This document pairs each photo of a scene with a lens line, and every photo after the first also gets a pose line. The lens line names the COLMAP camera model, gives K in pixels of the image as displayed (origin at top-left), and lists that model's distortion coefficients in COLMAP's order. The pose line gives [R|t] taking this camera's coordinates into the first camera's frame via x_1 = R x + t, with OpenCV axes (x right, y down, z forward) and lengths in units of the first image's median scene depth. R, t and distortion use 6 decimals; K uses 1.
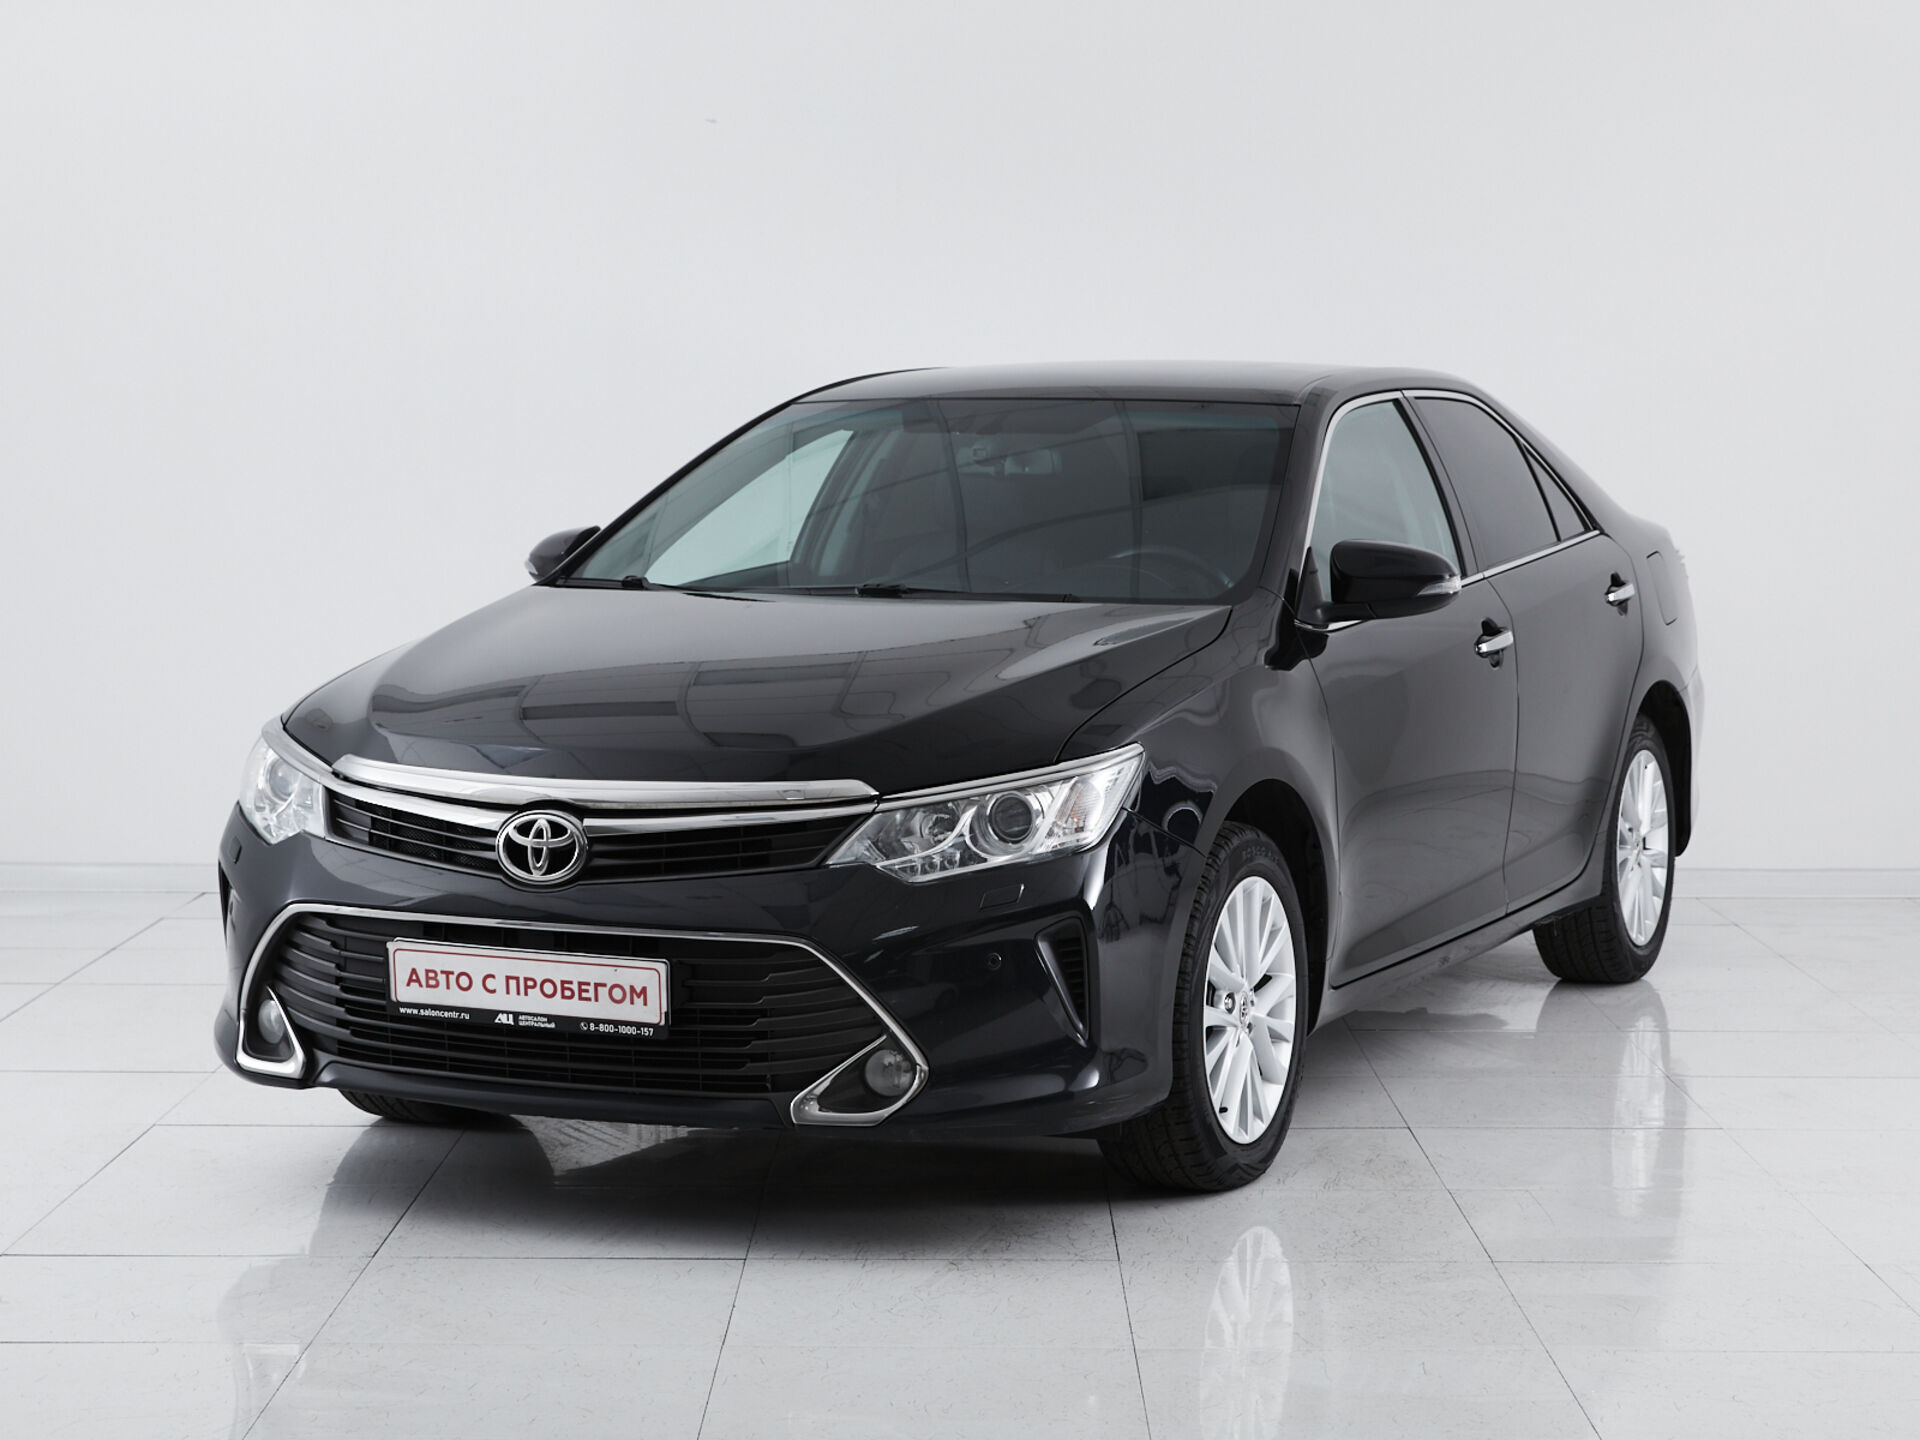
lens RADIAL K [[3337.2, 0, 960.0], [0, 3337.2, 720.0], [0, 0, 1]] dist [-0.011084, -0.152991]
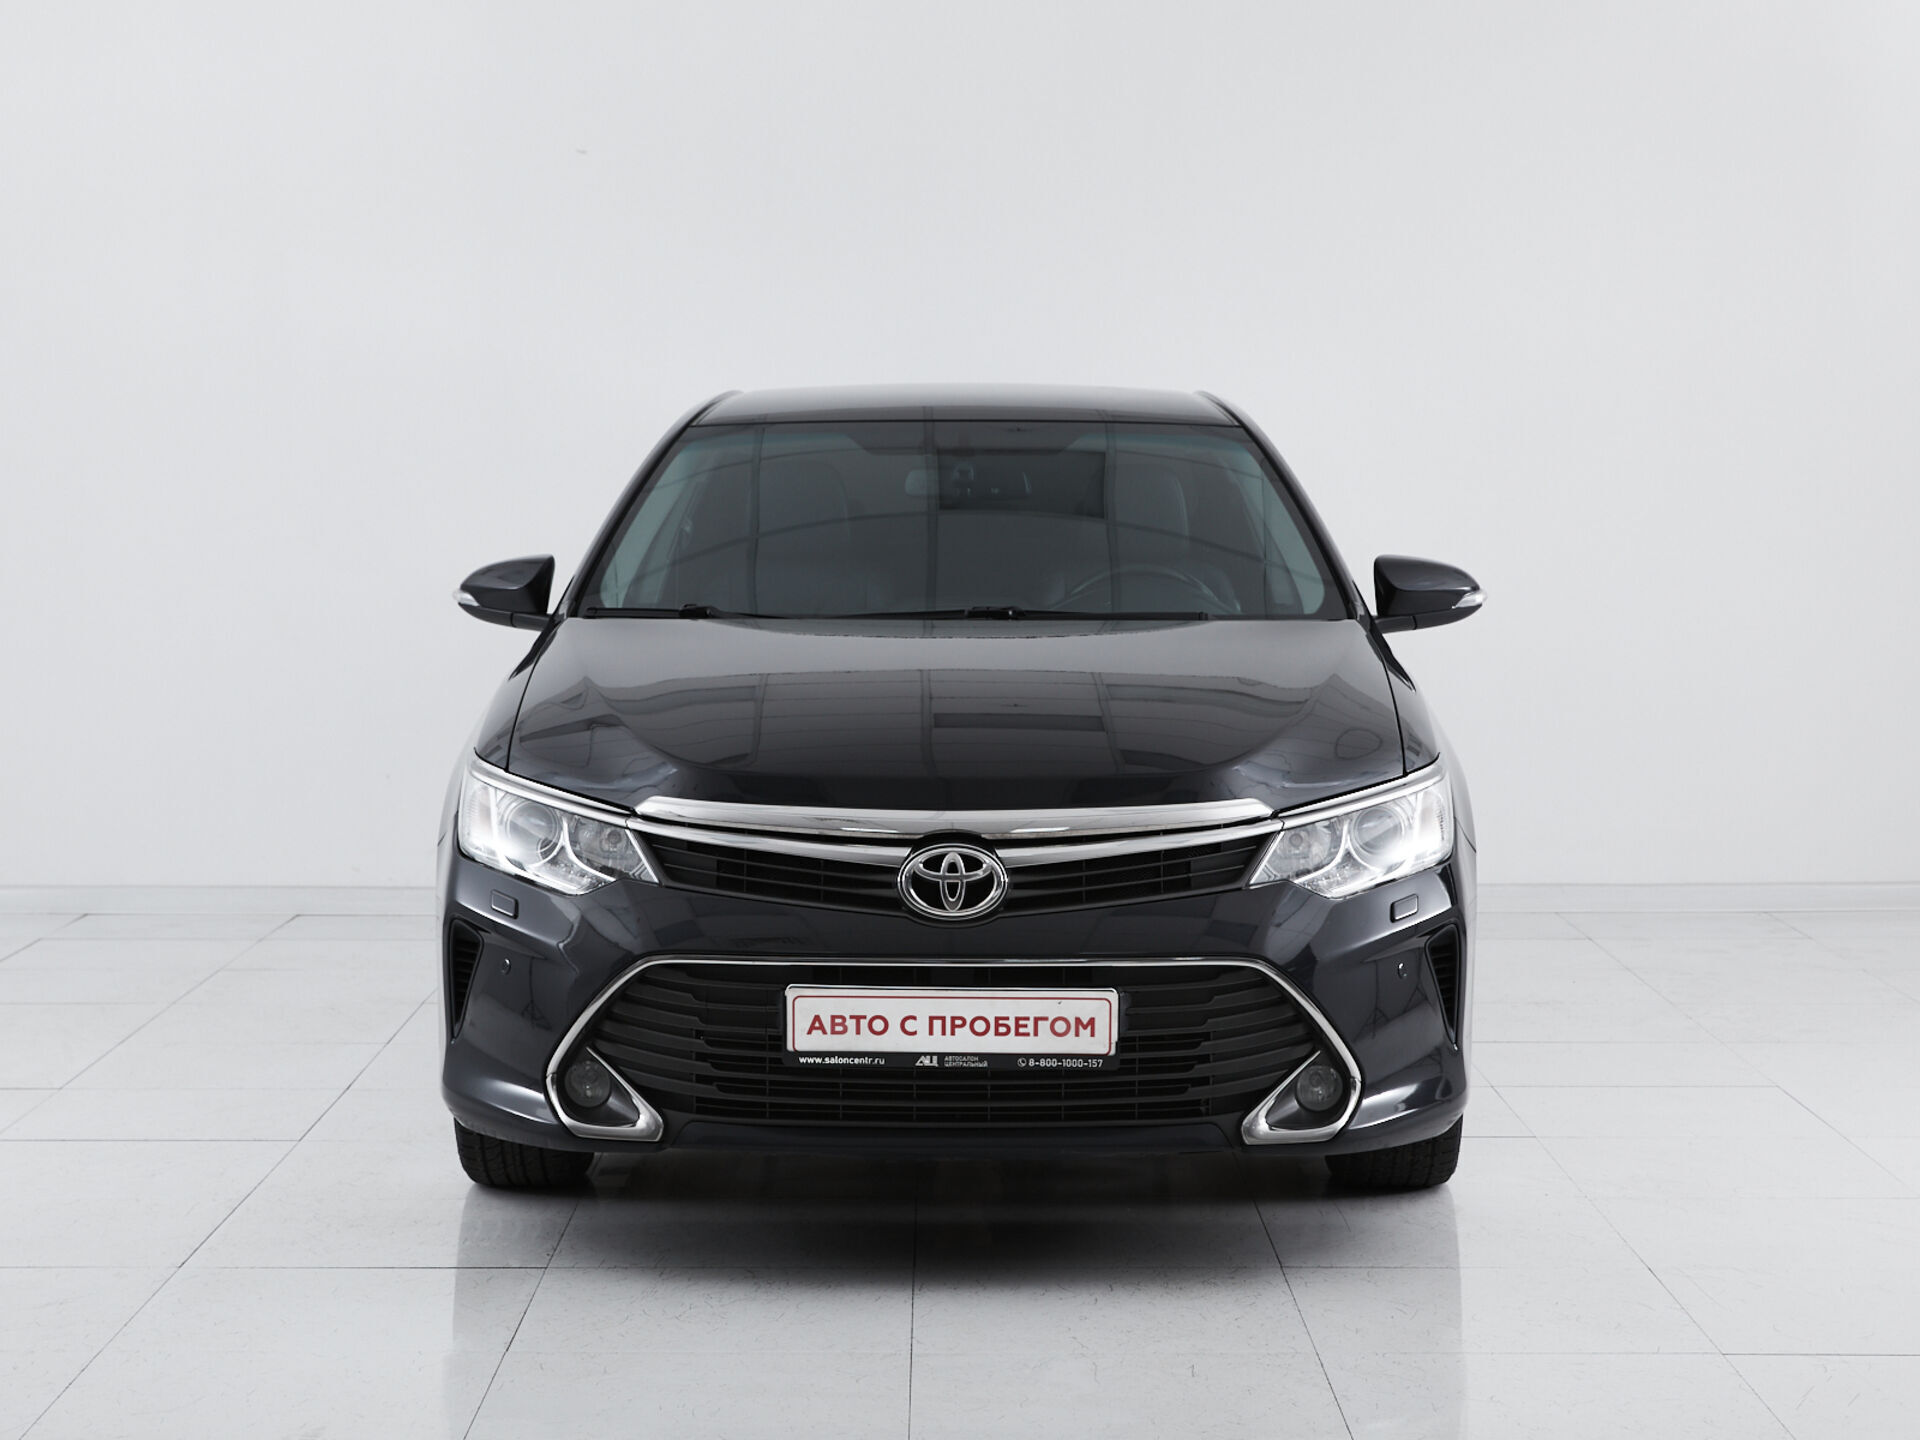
lens RADIAL K [[3337.2, 0, 960.0], [0, 3337.2, 720.0], [0, 0, 1]] dist [-0.011084, -0.152991]
pose [[0.922840, -0.029201, 0.384074, -0.496155], [0.030383, 0.999534, 0.002992, -0.011690], [-0.383982, 0.008908, 0.923298, 0.103678]]
